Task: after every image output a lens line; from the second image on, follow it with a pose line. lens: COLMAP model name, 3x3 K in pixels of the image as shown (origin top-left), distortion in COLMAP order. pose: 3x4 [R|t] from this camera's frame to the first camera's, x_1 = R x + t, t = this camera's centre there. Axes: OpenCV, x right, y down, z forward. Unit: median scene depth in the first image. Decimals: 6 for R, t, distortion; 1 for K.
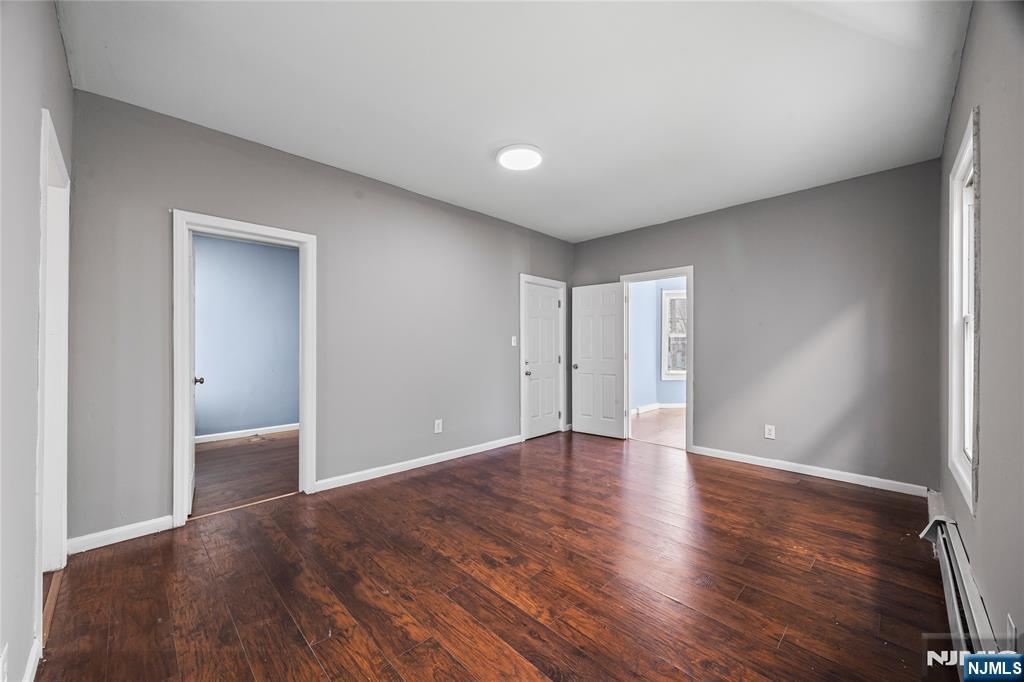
lens RADIAL K [[391.1, 0, 507.2], [0, 391.1, 345.4], [0, 0, 1]] dist [-0.003847, -0.000793]
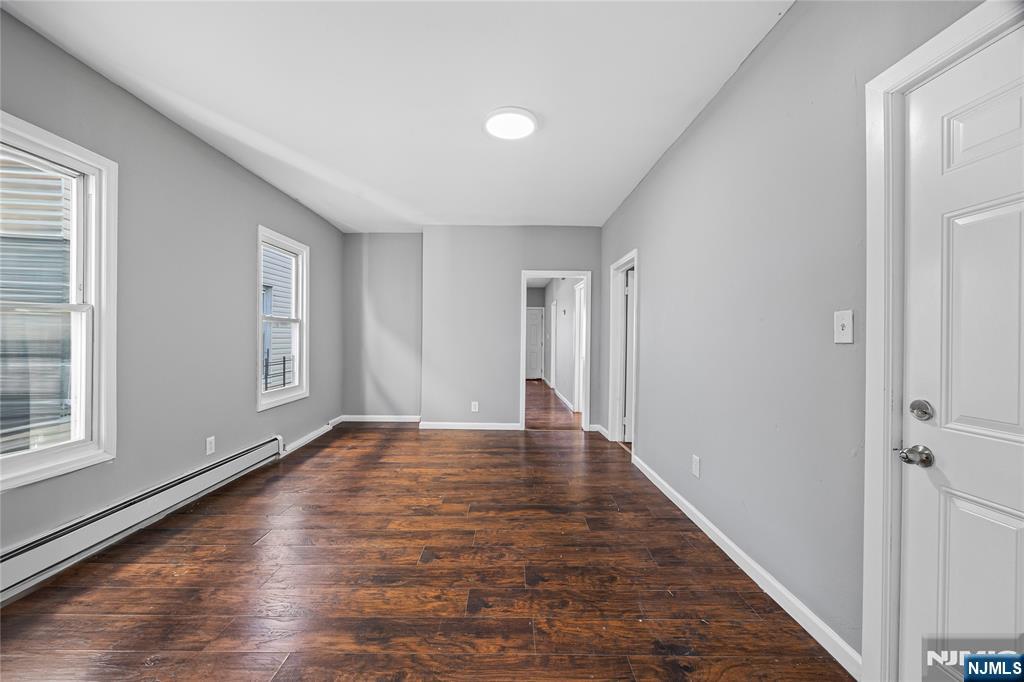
lens RADIAL K [[391.1, 0, 511.6], [0, 391.1, 339.4], [0, 0, 1]] dist [-0.003847, -0.000793]
pose [[-0.692544, -0.007874, -0.721333, 0.800544], [-0.008947, 0.999957, -0.002326, 0.002402], [0.721320, 0.004842, -0.692585, 1.948840]]
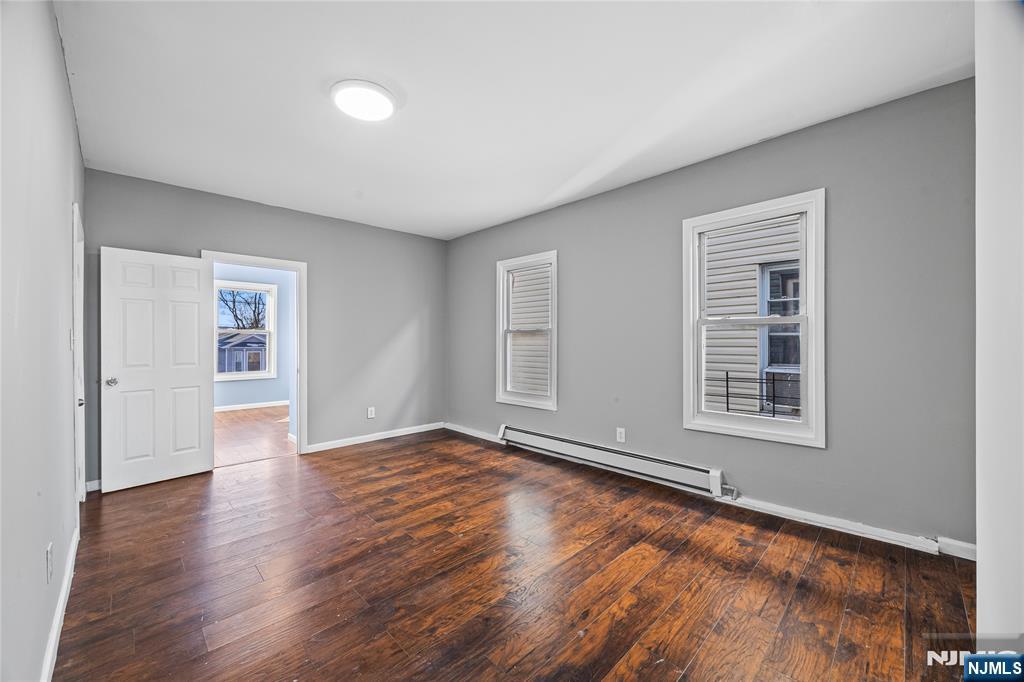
lens RADIAL K [[391.1, 0, 502.9], [0, 391.1, 341.3], [0, 0, 1]] dist [-0.003847, -0.000793]
pose [[0.004395, -0.004651, 0.999980, -0.883870], [0.000799, 0.999989, 0.004647, -0.019544], [-0.999990, 0.000779, 0.004399, 0.875029]]
